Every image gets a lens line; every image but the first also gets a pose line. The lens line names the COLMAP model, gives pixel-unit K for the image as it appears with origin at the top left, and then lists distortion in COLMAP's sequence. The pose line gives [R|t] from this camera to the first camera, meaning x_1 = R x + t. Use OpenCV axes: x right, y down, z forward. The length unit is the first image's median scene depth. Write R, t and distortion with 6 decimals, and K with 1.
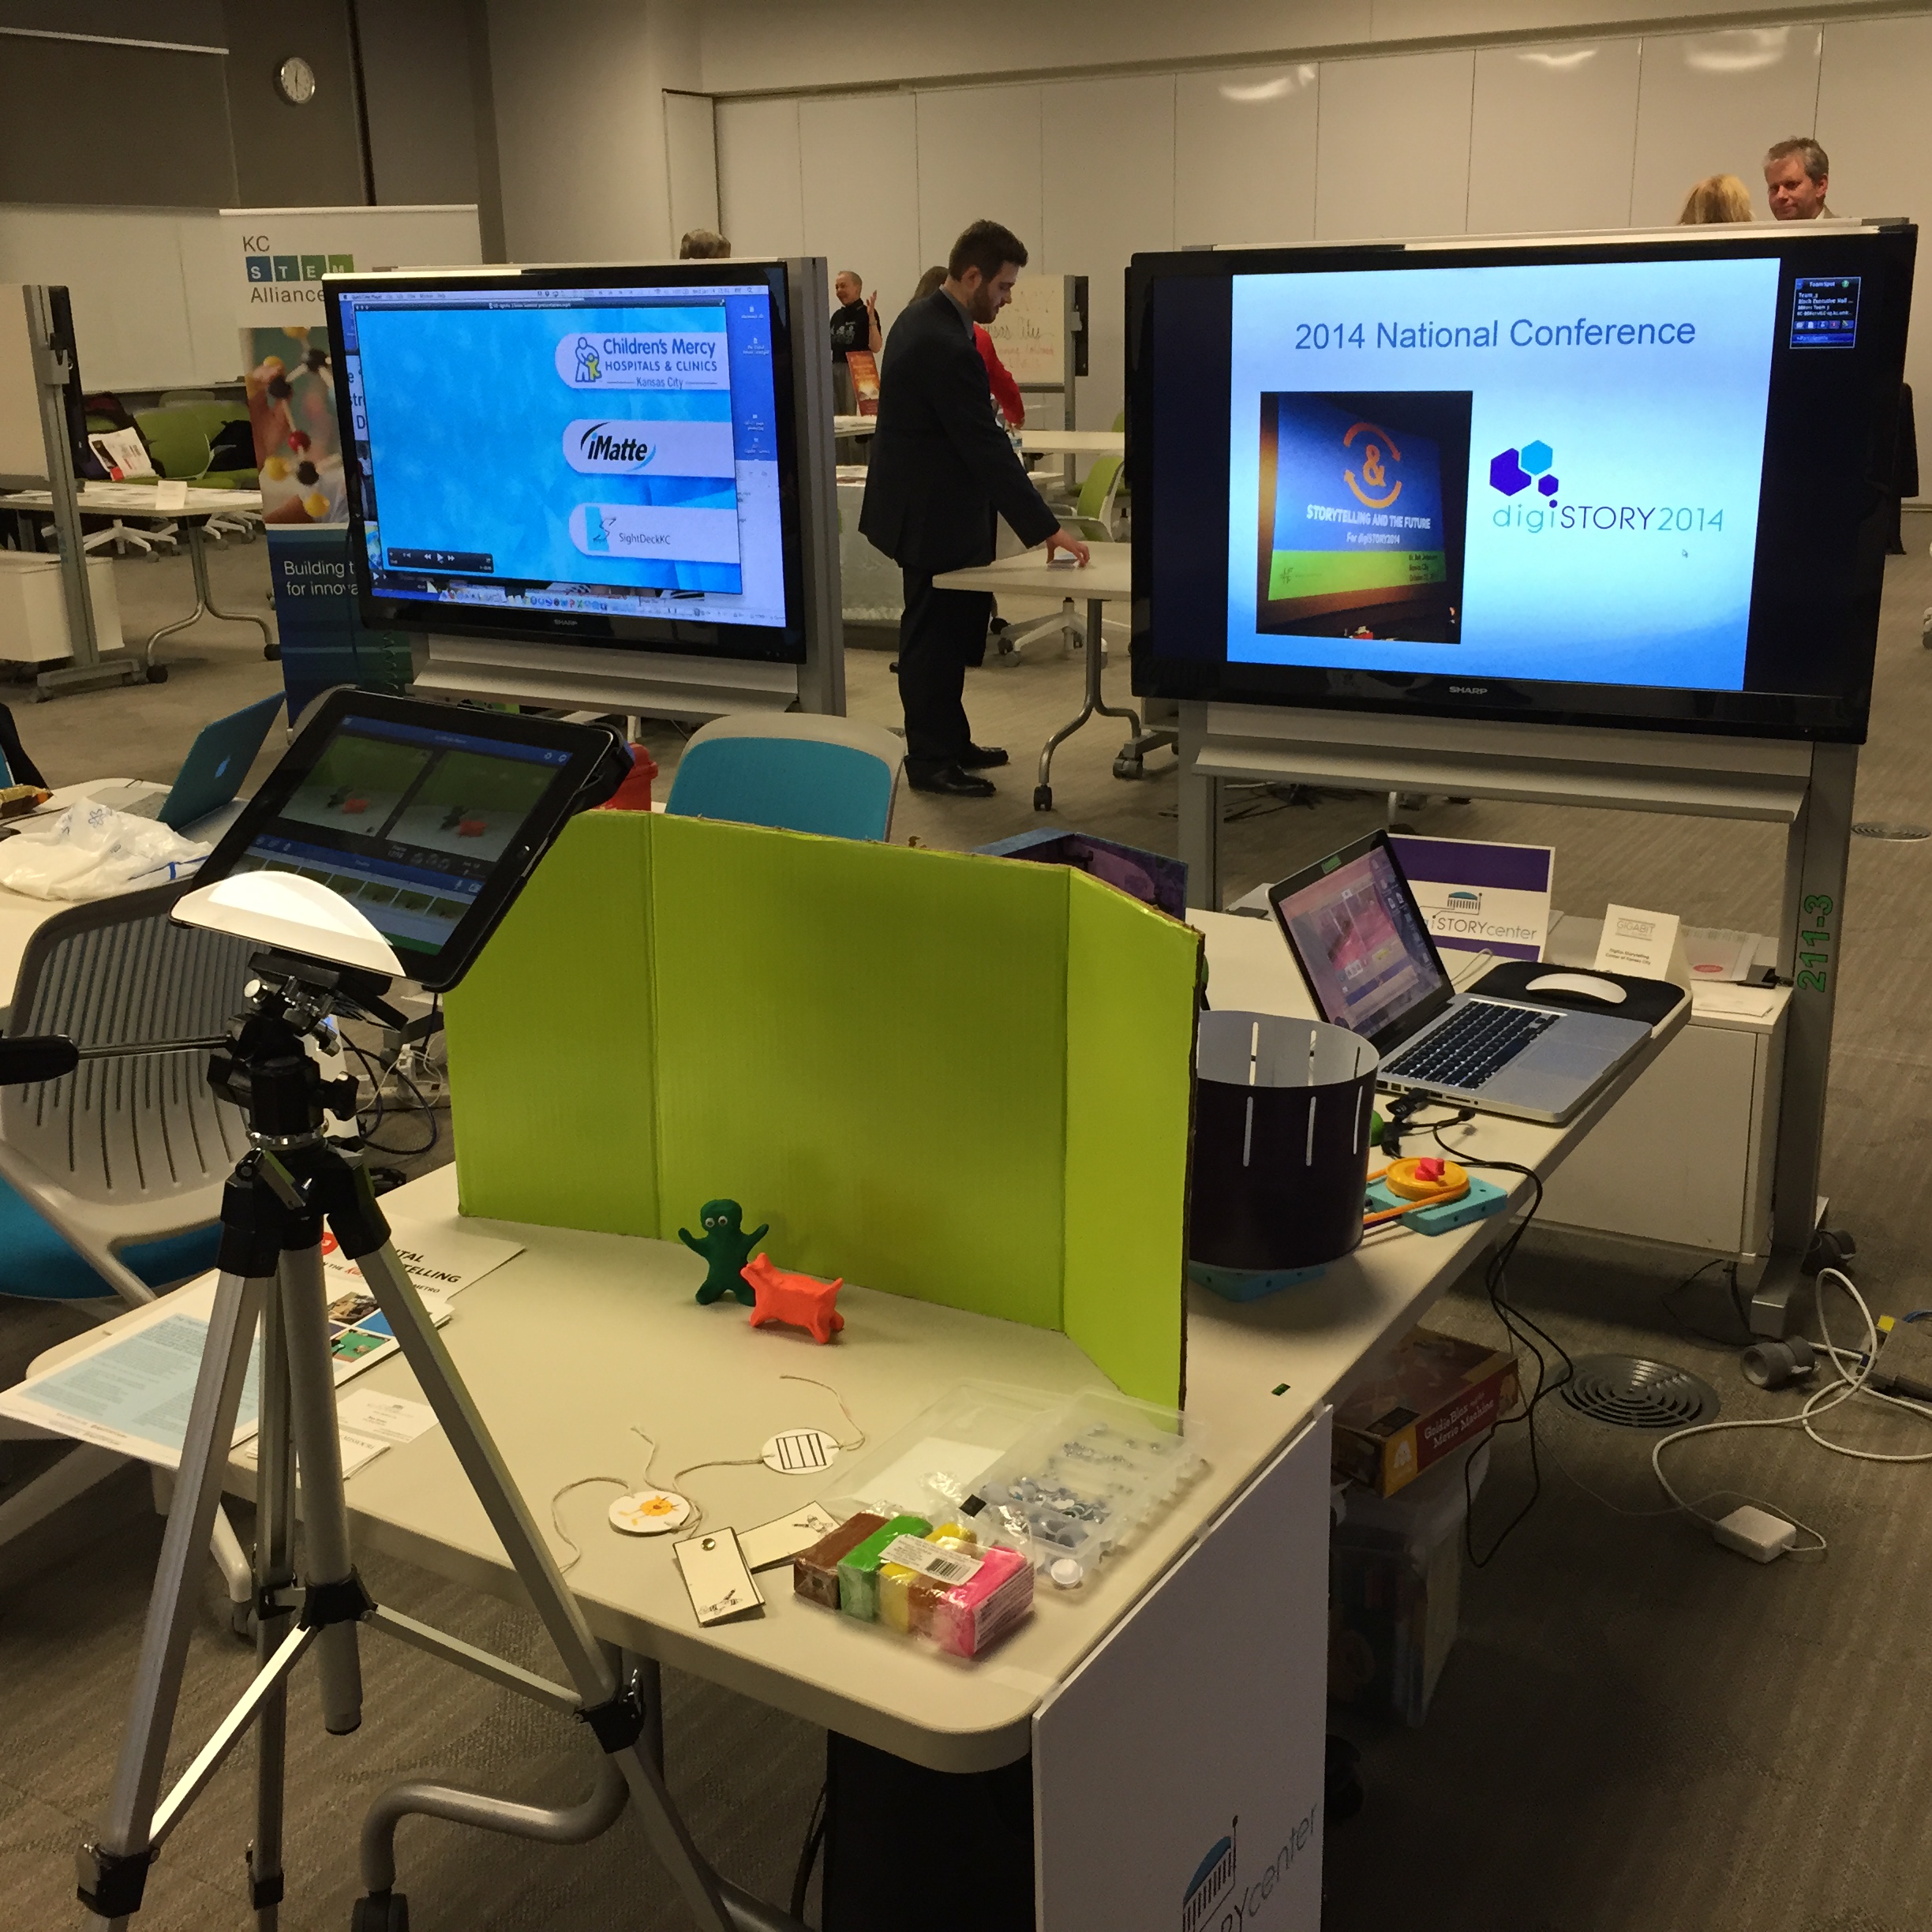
lens RADIAL K [[2214.5, 0, 985.5], [0, 2214.5, 893.3], [0, 0, 1]] dist [0.101506, -0.146132]
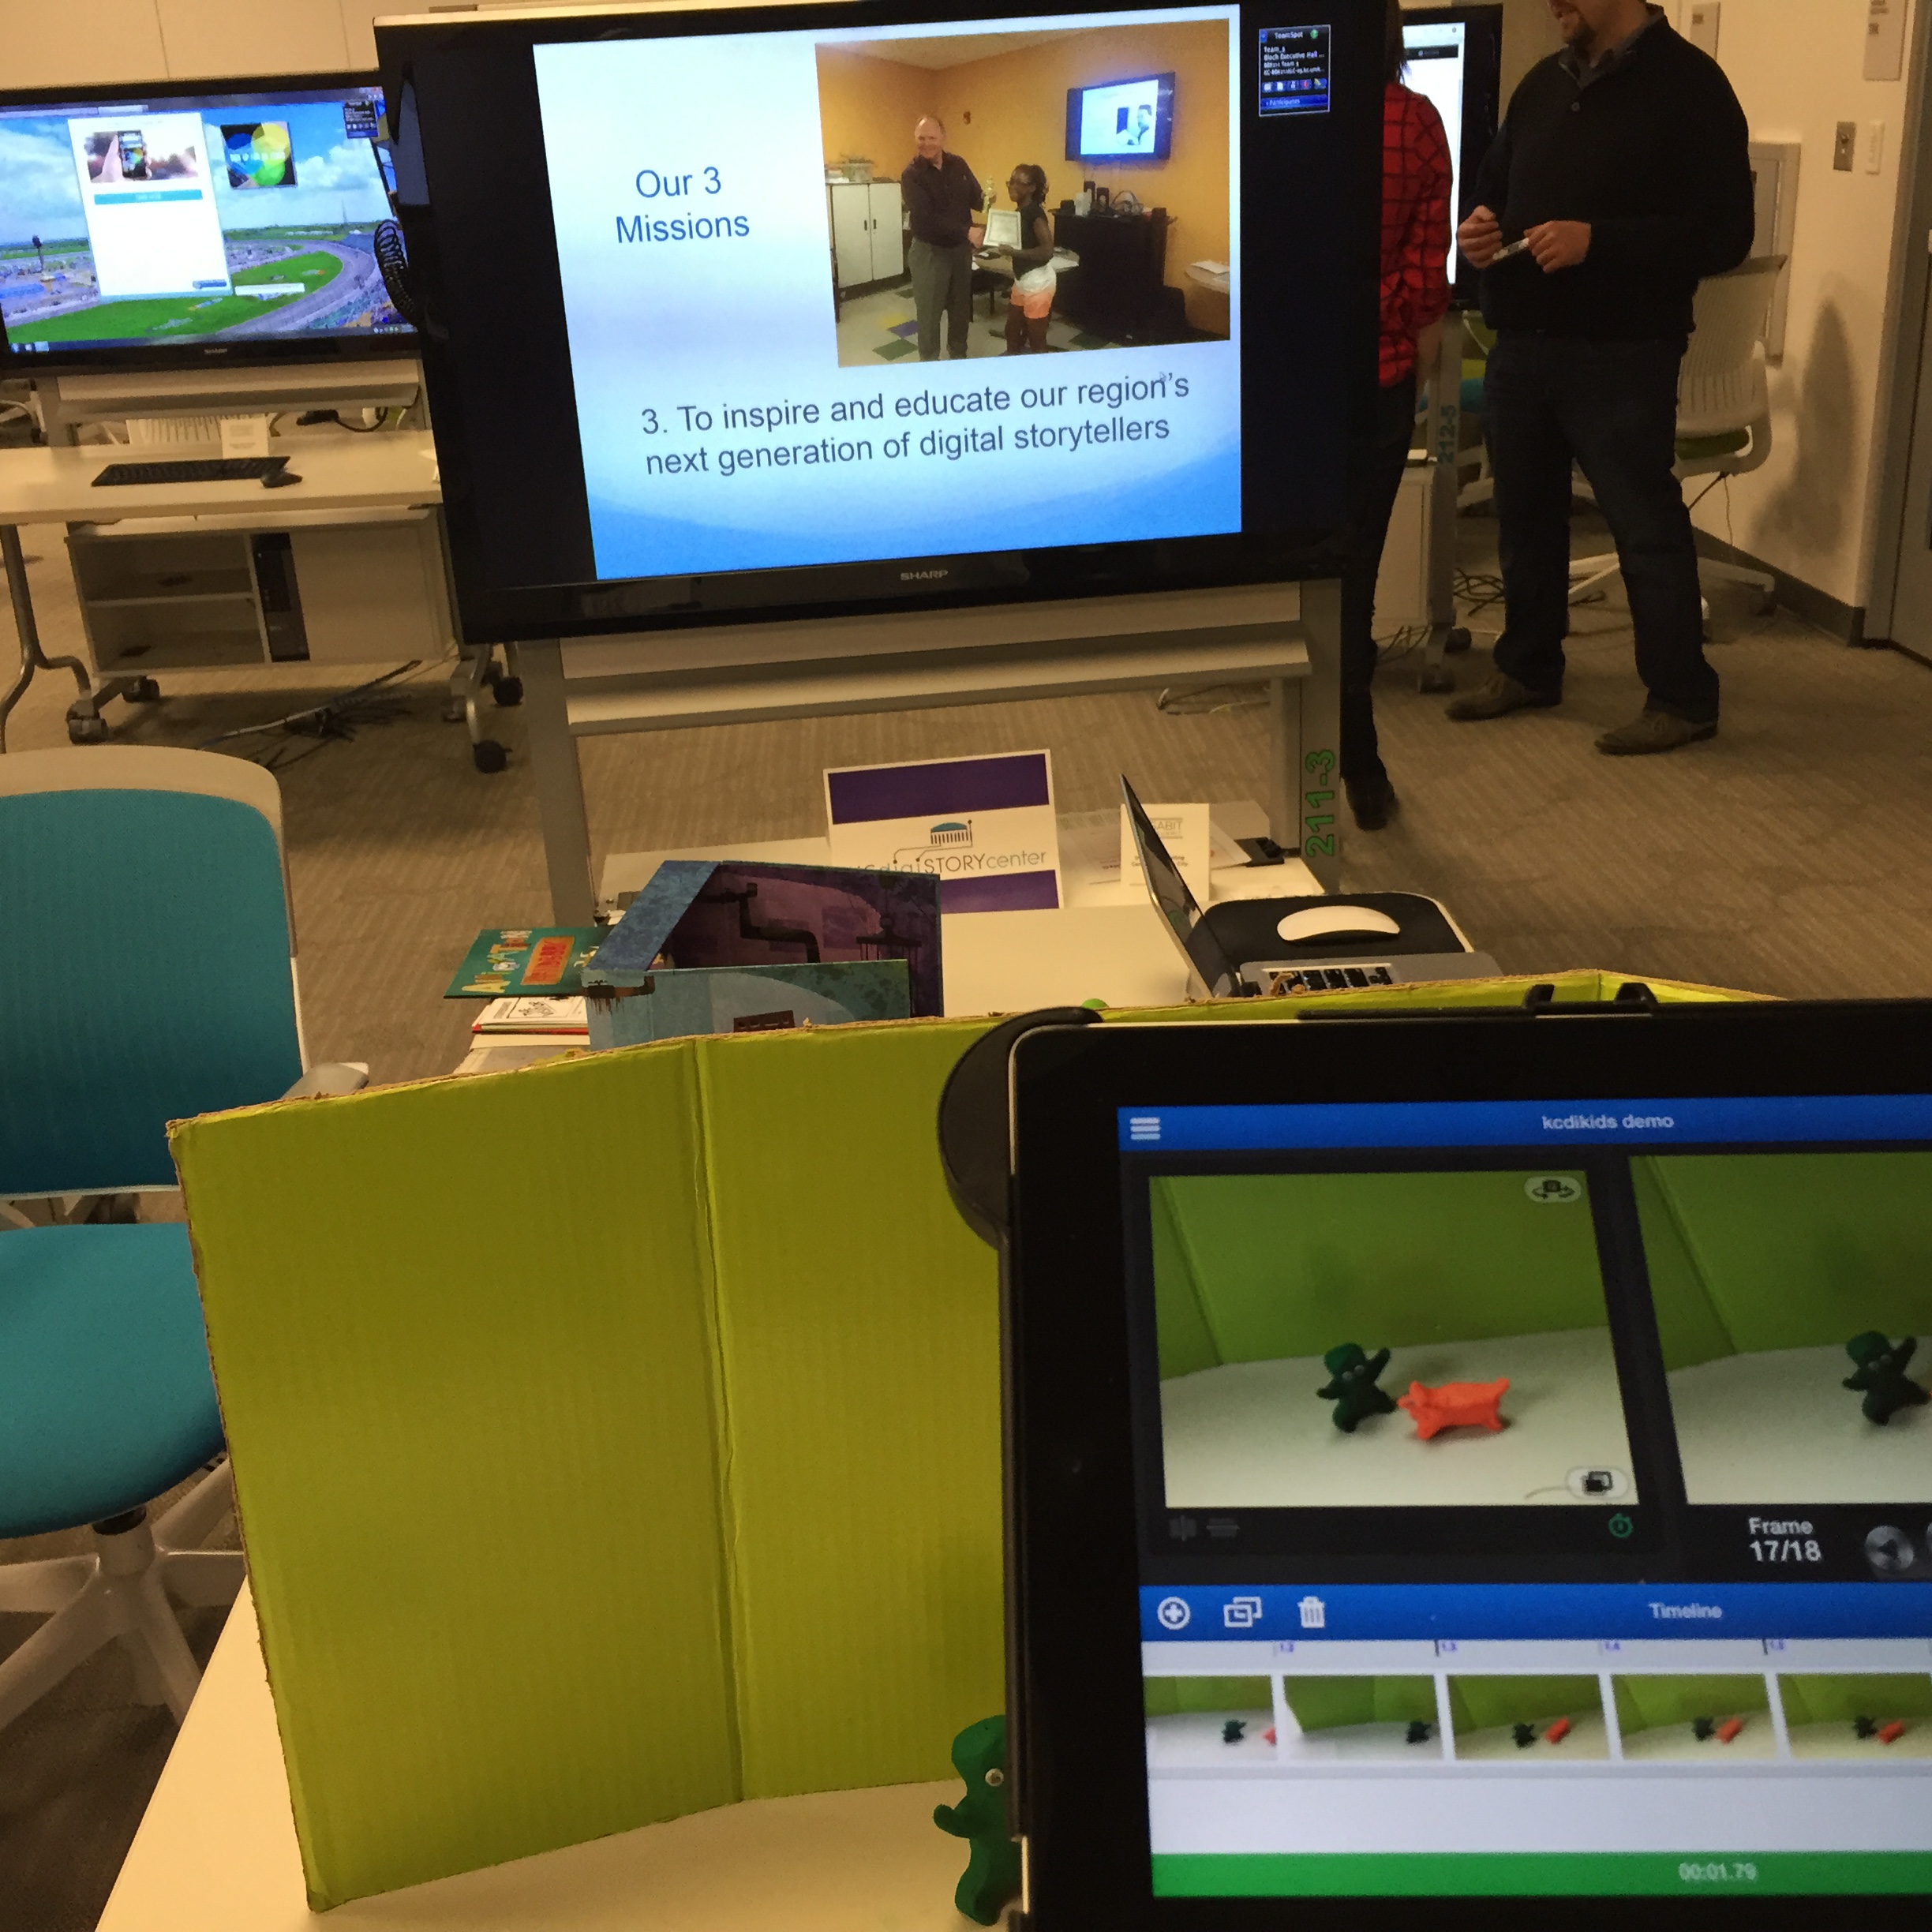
lens RADIAL K [[2214.5, 0, 985.5], [0, 2214.5, 893.3], [0, 0, 1]] dist [0.101506, -0.146132]
pose [[0.836438, -0.211212, 0.505727, -0.193883], [0.181135, 0.977440, 0.108633, -0.062697], [-0.517263, 0.000740, 0.855826, 0.309543]]
